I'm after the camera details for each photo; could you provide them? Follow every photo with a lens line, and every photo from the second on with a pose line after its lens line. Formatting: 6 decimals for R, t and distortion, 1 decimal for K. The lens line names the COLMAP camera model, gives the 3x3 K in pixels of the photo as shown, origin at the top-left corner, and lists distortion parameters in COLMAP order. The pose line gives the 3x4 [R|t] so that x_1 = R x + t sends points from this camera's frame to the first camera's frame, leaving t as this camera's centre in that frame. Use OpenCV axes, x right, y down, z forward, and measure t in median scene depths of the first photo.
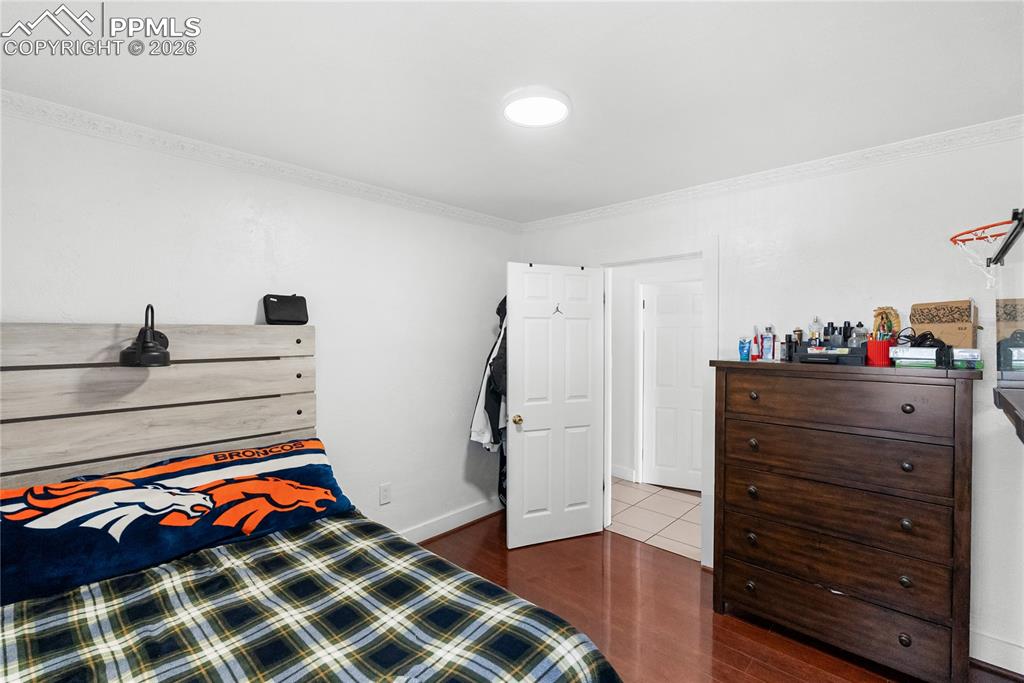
lens RADIAL K [[455.6, 0, 507.3], [0, 455.6, 337.0], [0, 0, 1]] dist [-0.000017, 0.000142]
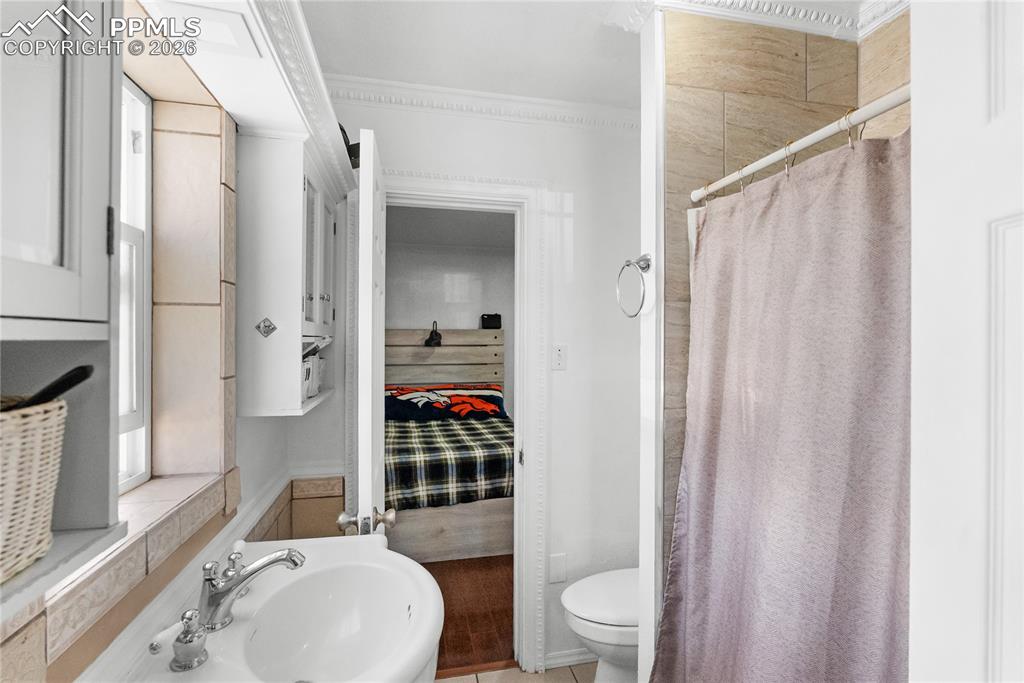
lens RADIAL K [[455.6, 0, 512.8], [0, 455.6, 340.1], [0, 0, 1]] dist [-0.000017, 0.000142]
pose [[0.835266, 0.007843, -0.549790, 0.913318], [-0.008585, 0.999962, 0.001222, 0.024389], [0.549779, 0.003699, 0.835302, -0.808118]]
